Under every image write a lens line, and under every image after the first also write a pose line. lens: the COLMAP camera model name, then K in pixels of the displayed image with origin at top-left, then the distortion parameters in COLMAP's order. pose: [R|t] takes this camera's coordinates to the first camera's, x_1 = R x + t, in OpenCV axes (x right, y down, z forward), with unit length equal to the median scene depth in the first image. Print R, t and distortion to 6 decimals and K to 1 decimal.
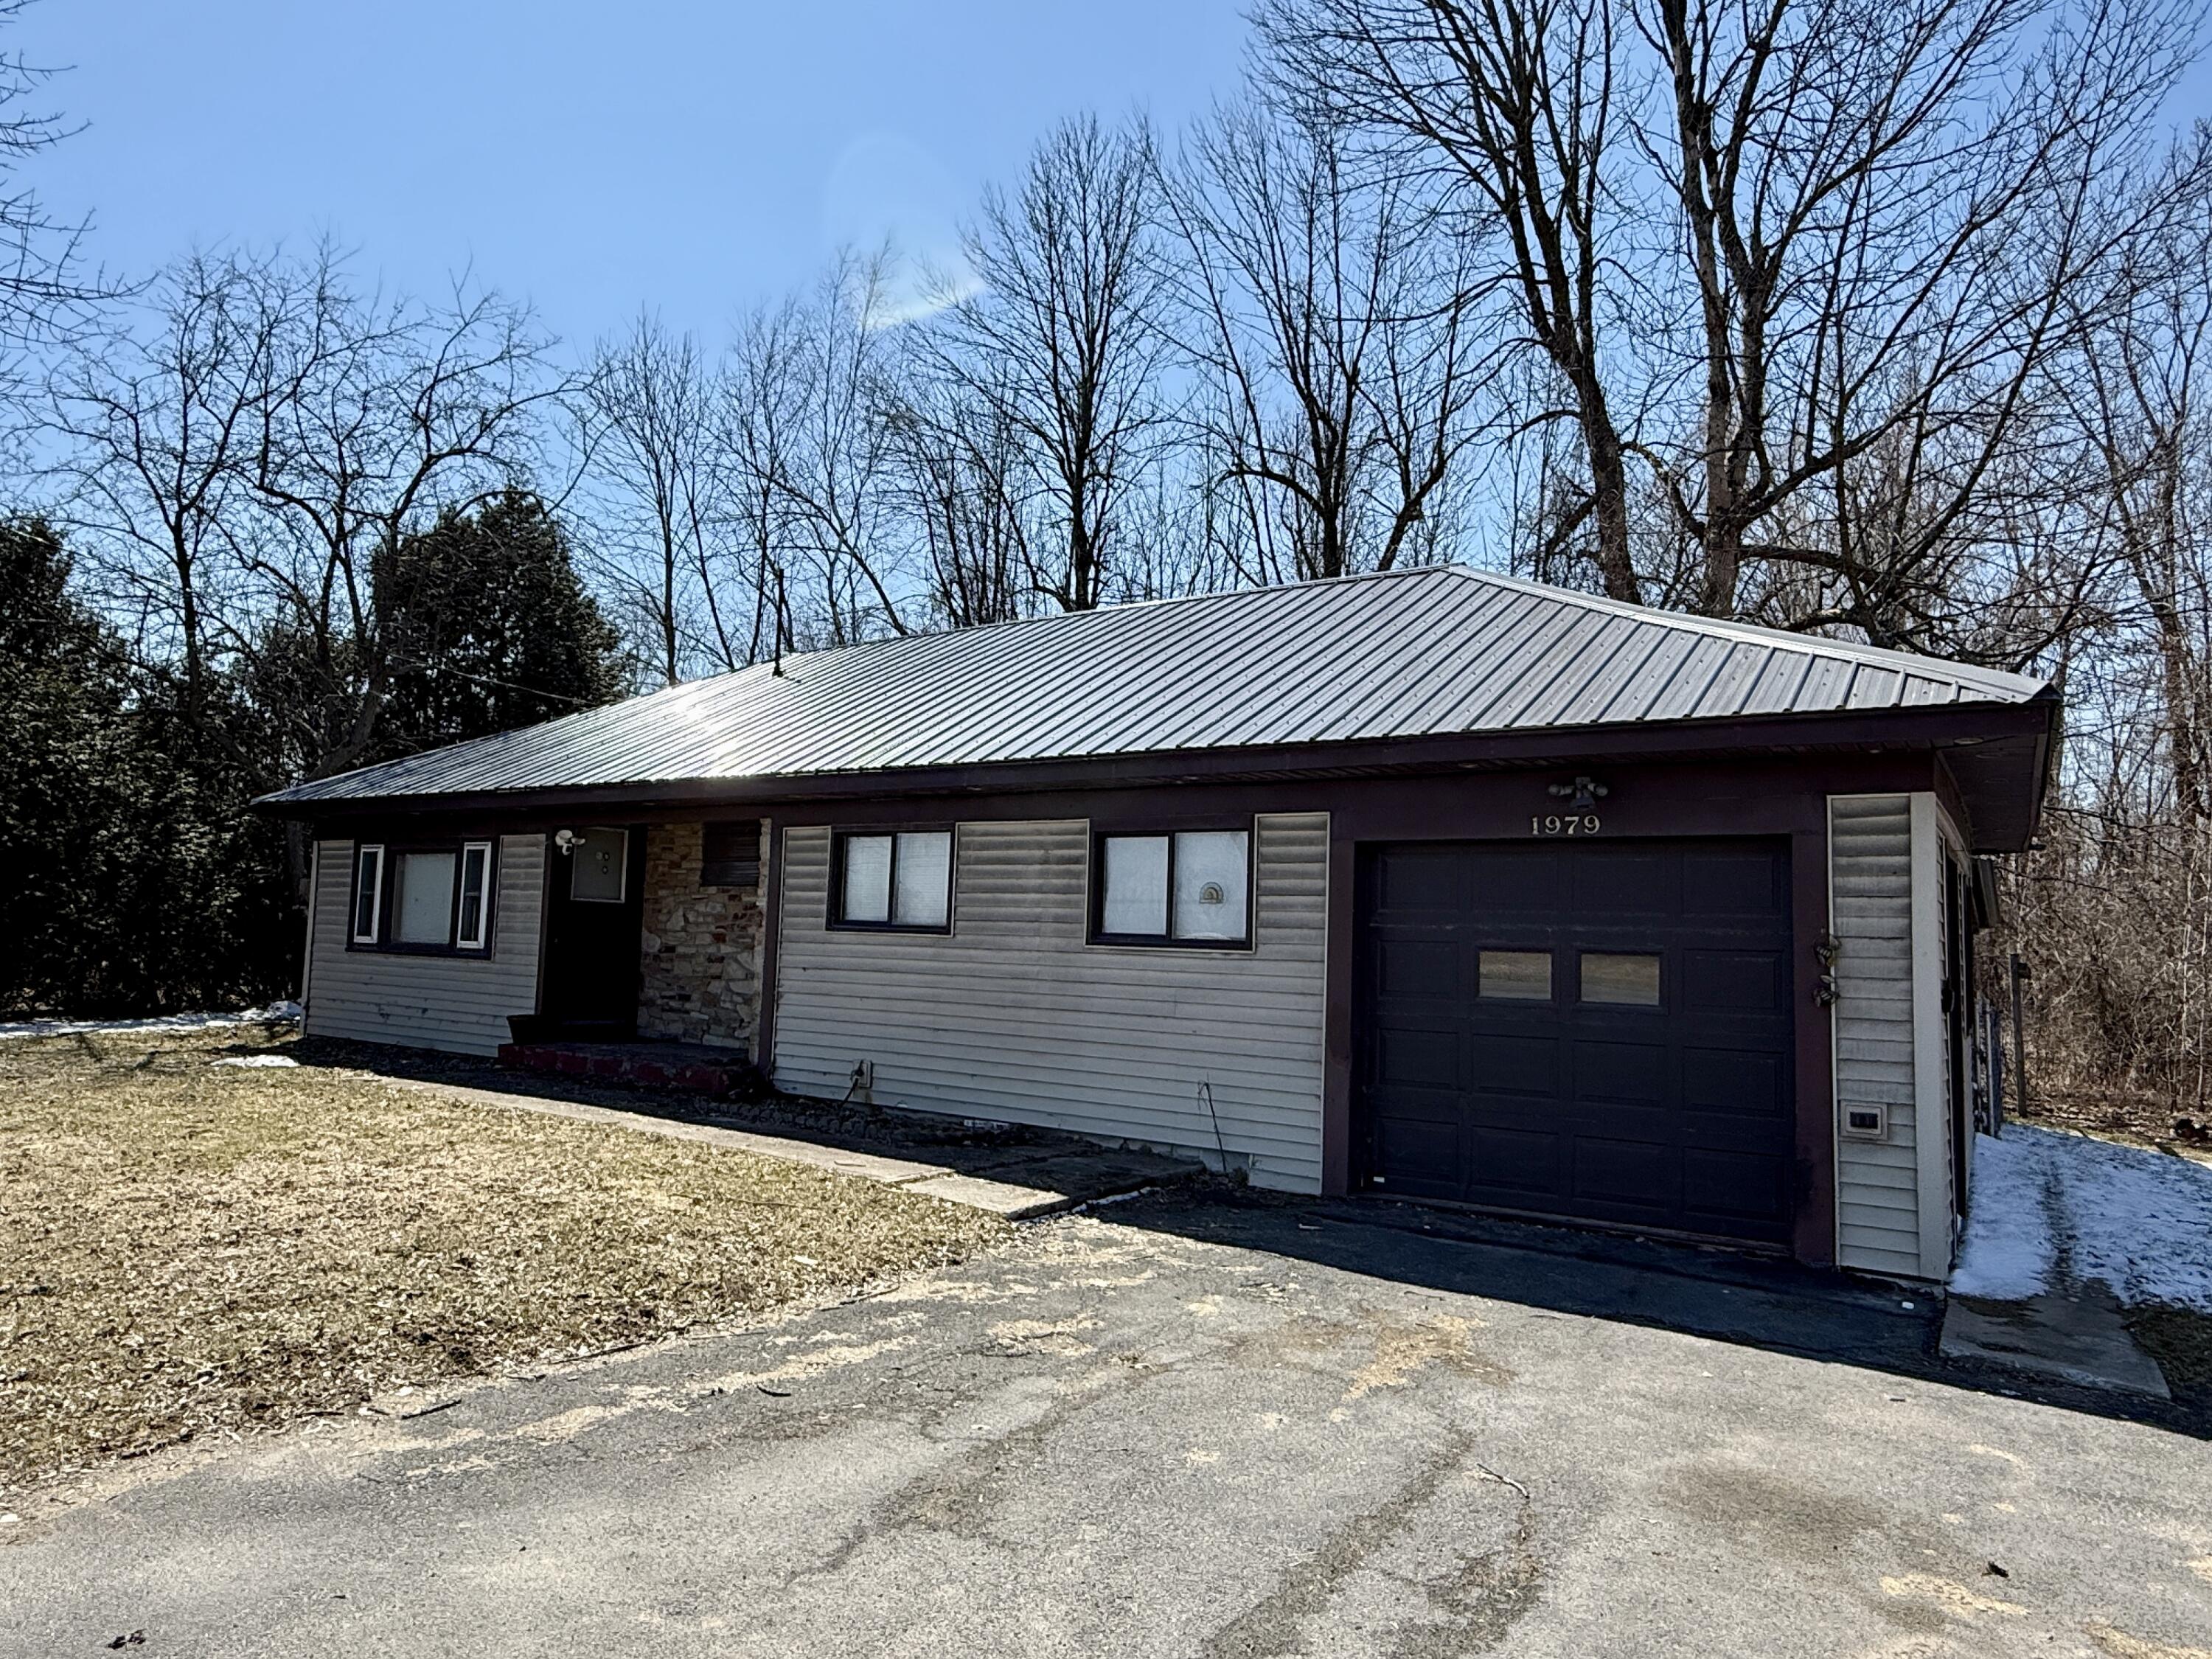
lens RADIAL K [[1394.3, 0, 1108.0], [0, 1394.3, 838.5], [0, 0, 1]] dist [0.002968, 0.002148]
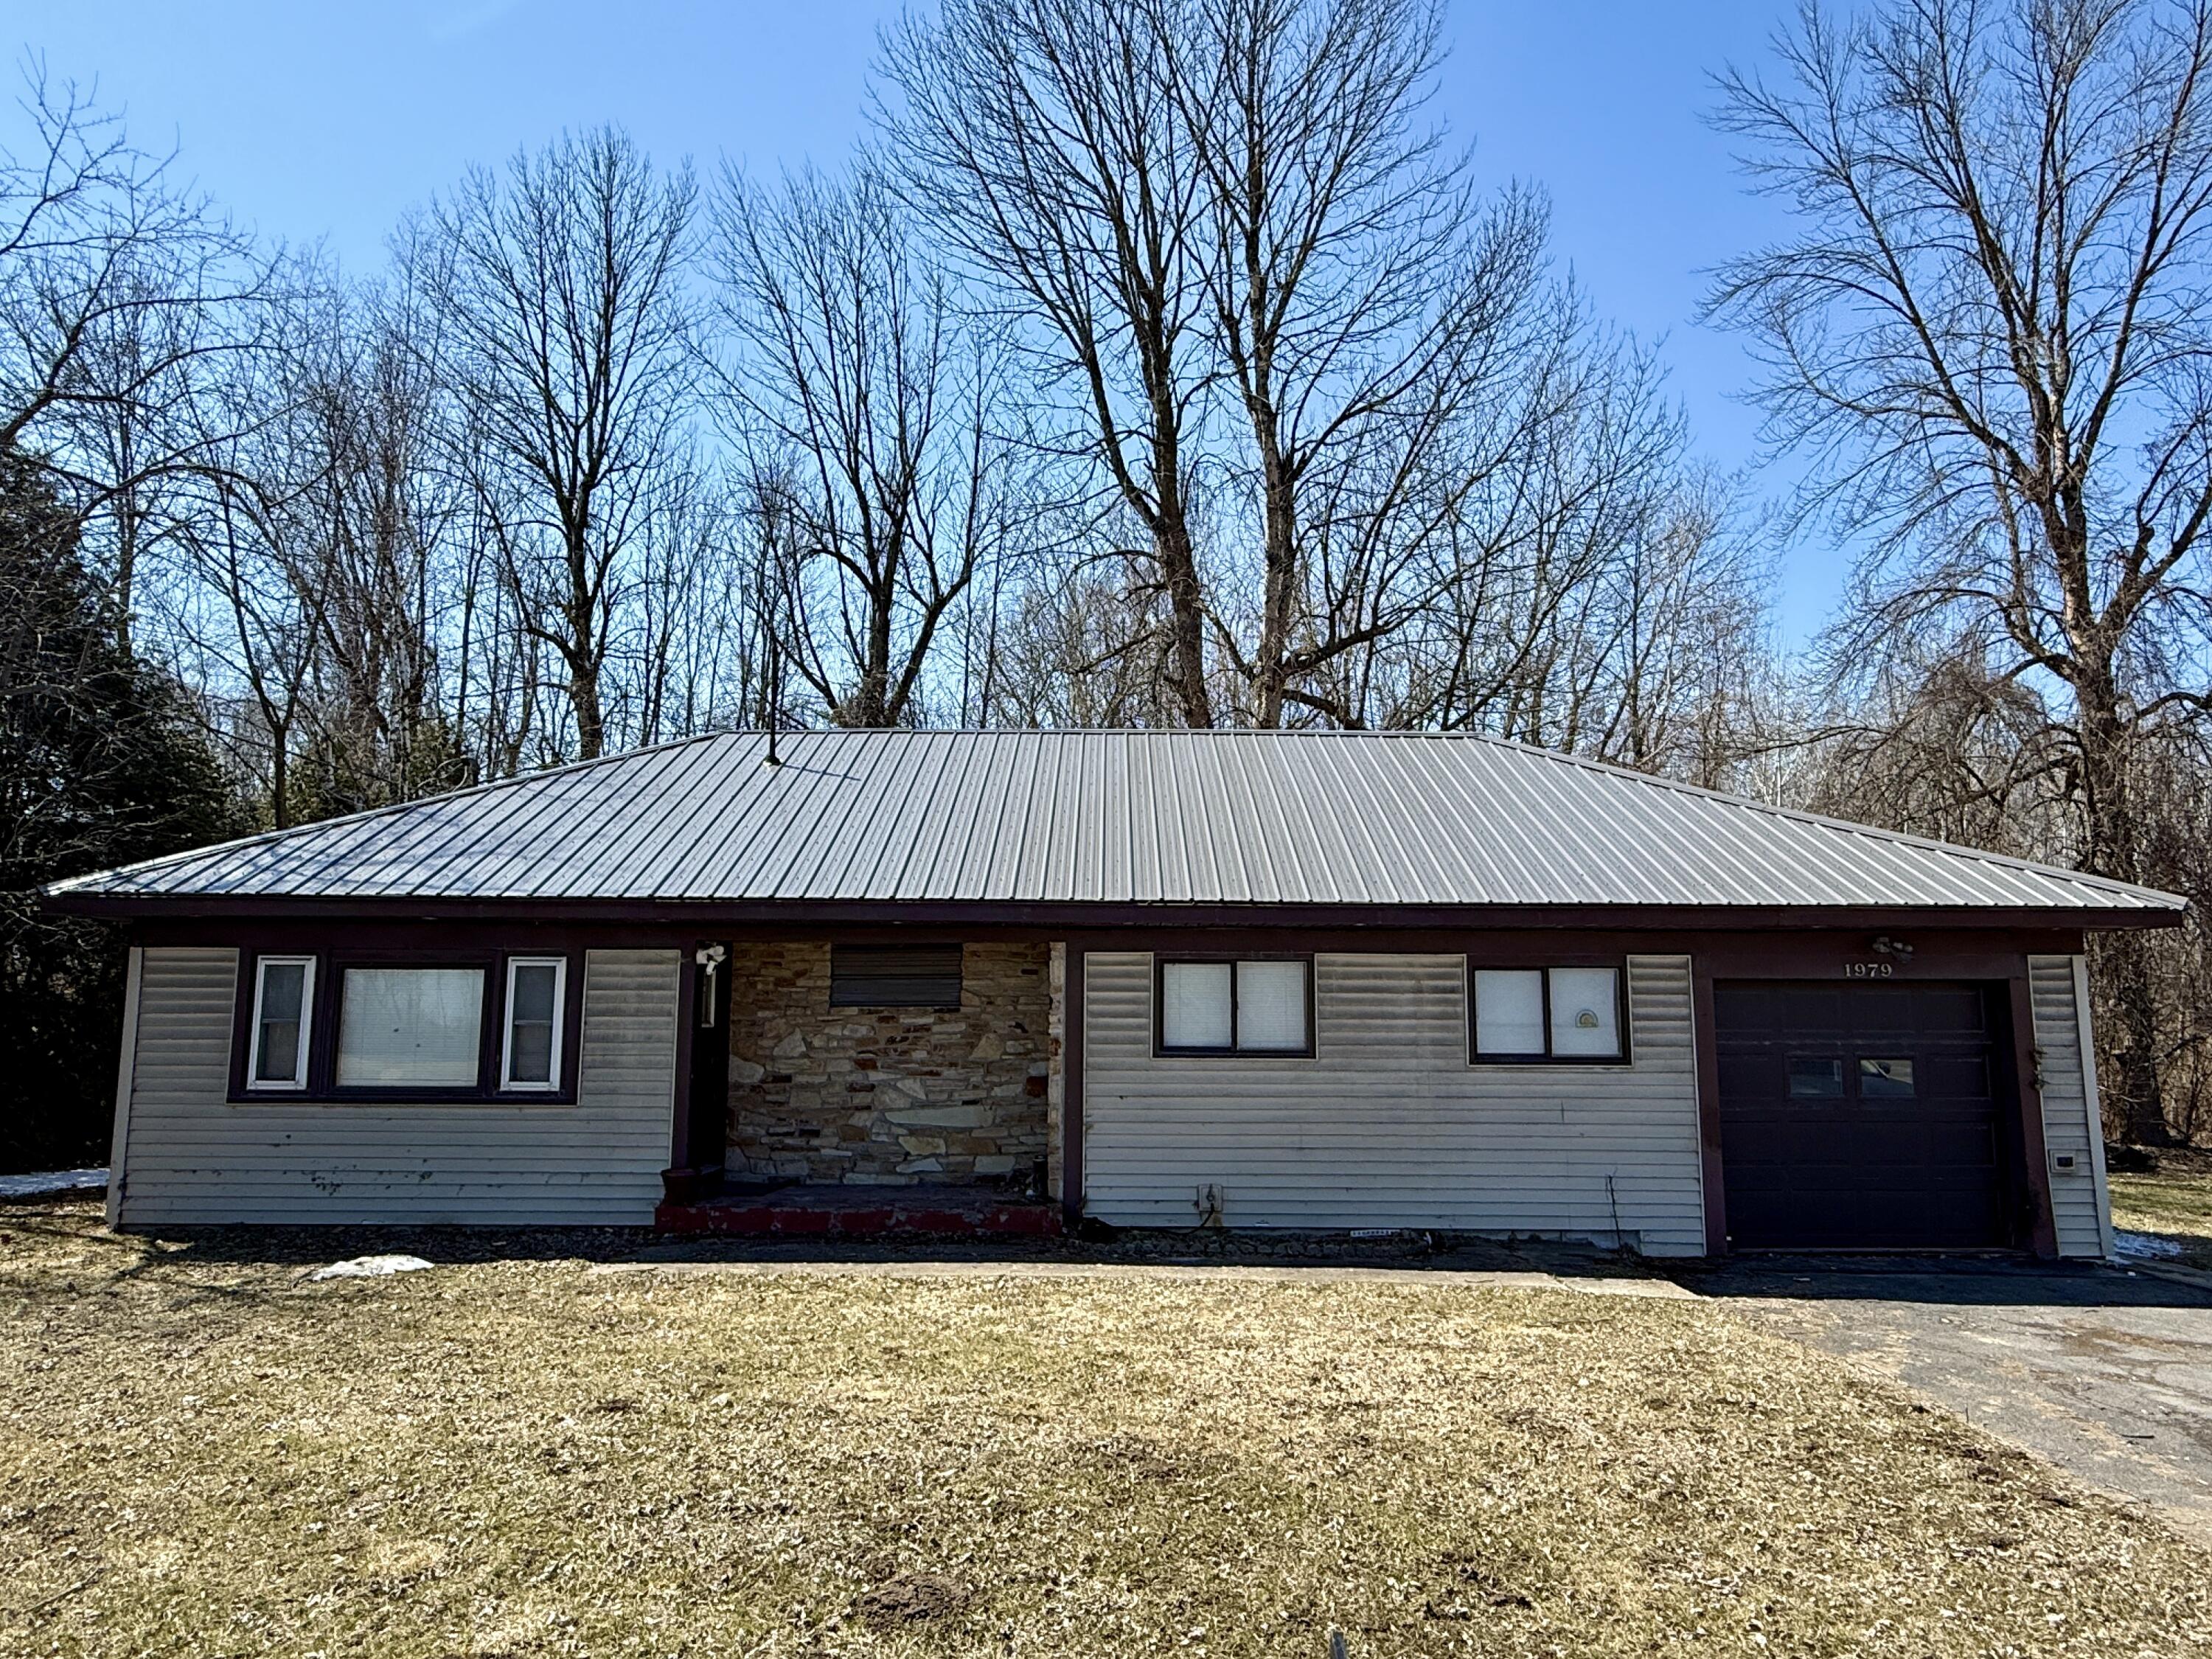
lens RADIAL K [[1394.3, 0, 1110.6], [0, 1394.3, 815.8], [0, 0, 1]] dist [0.002968, 0.002148]
pose [[0.822700, 0.051691, 0.566121, -0.848305], [-0.020115, 0.997881, -0.061882, -0.047437], [-0.568120, 0.039522, 0.821996, 0.193417]]
